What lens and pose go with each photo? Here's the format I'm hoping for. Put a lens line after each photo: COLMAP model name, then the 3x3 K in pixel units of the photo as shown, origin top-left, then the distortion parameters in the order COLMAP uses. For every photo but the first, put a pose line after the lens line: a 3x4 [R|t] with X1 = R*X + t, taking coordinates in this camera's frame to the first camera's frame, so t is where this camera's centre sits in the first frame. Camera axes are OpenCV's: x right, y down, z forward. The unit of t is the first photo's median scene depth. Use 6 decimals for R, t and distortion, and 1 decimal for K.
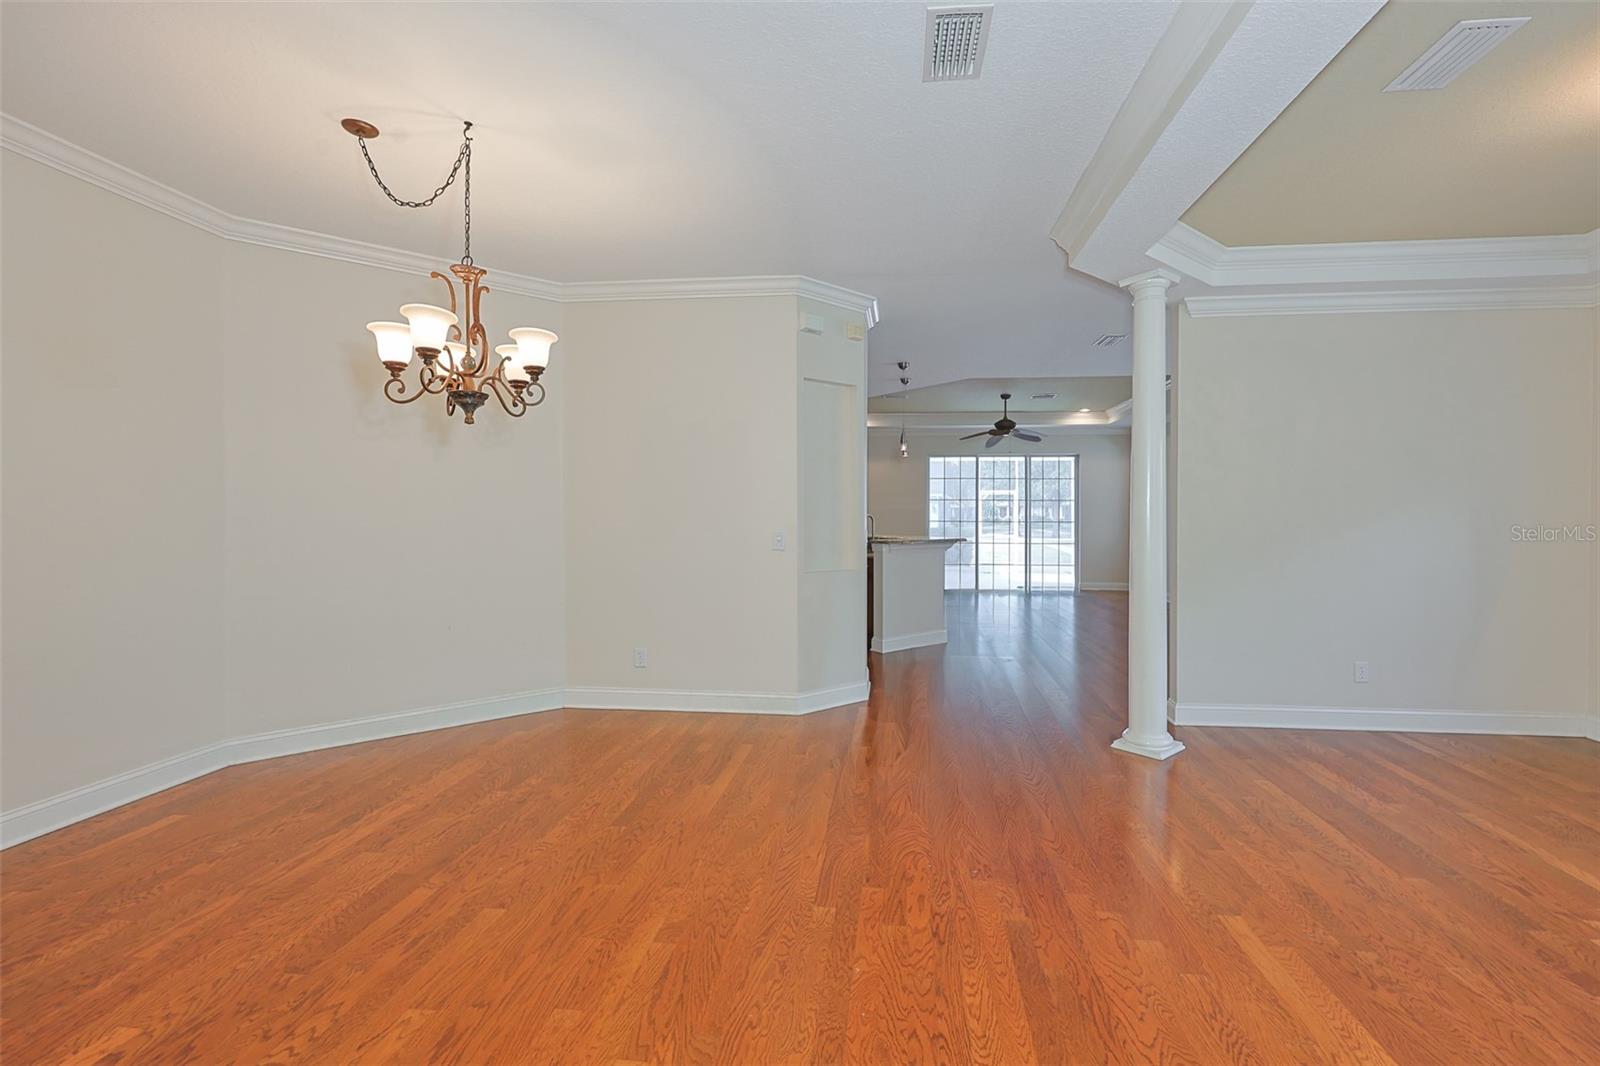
lens RADIAL K [[708.0, 0, 812.4], [0, 708.0, 518.0], [0, 0, 1]] dist [0.000282, 0.000220]
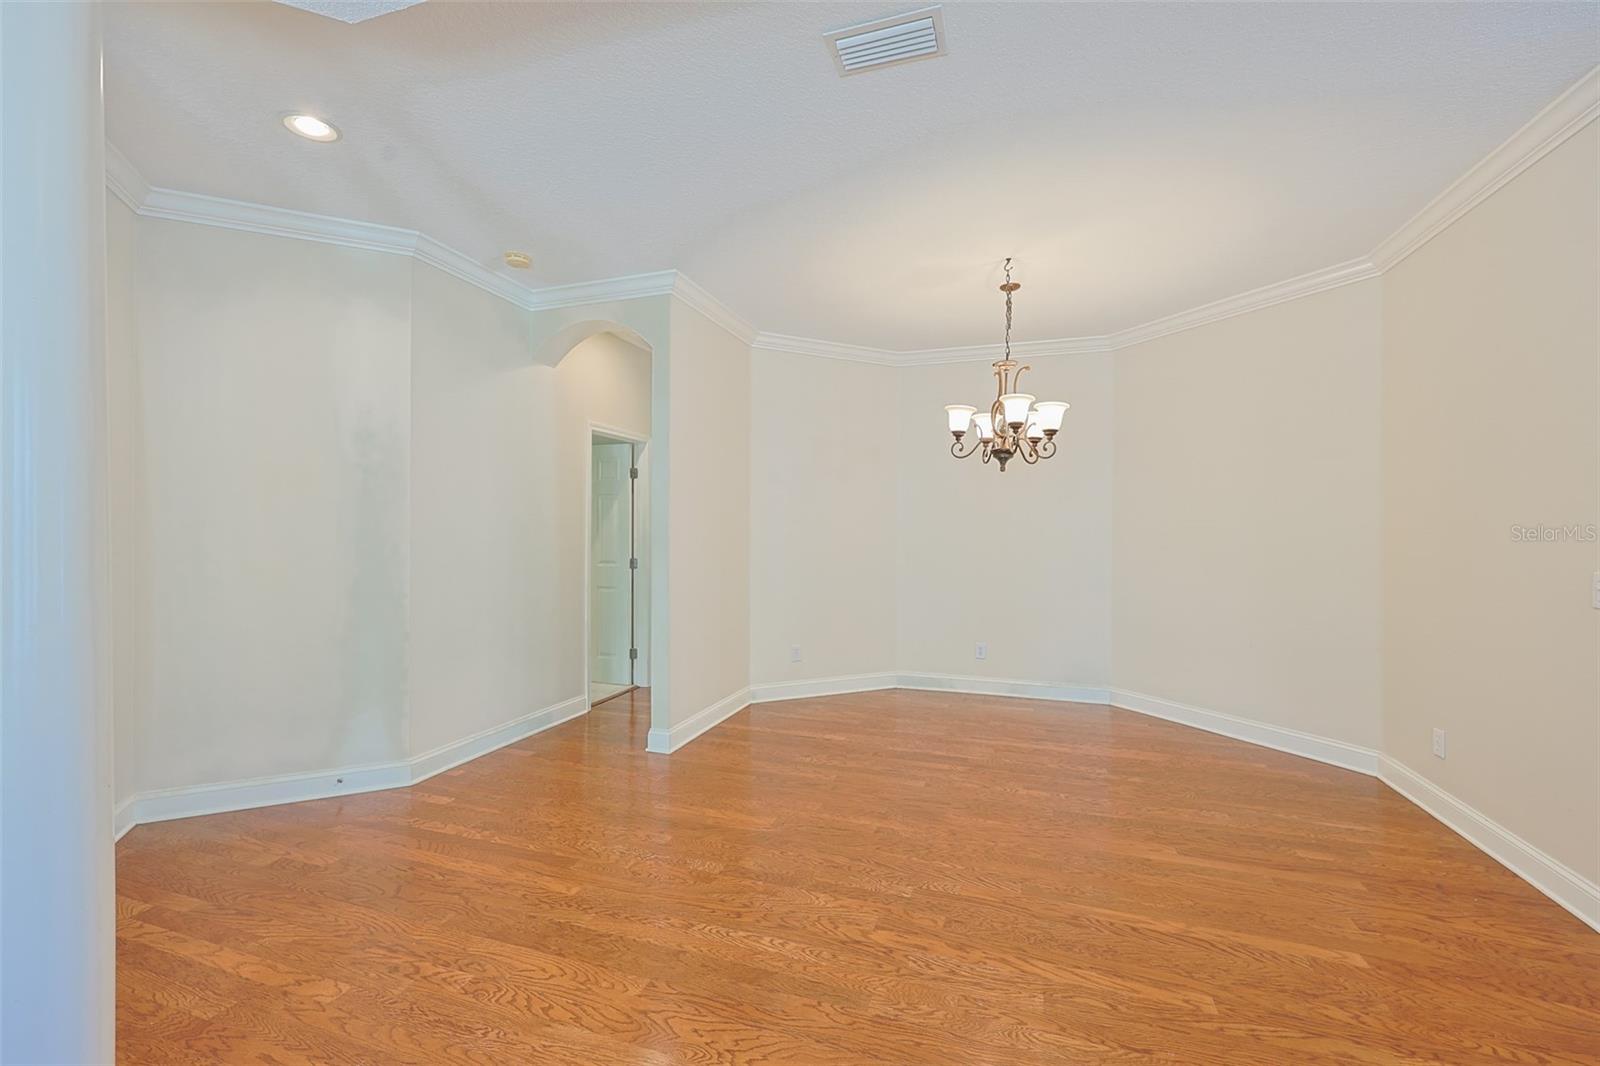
lens RADIAL K [[668.6, 0, 800.0], [0, 668.6, 533.0], [0, 0, 1]] dist [-0.000829, -0.000145]
pose [[-0.231728, -0.002550, -0.972777, 0.925063], [-0.007343, 0.999973, -0.000872, -0.005699], [0.972753, 0.006941, -0.231740, 0.923474]]
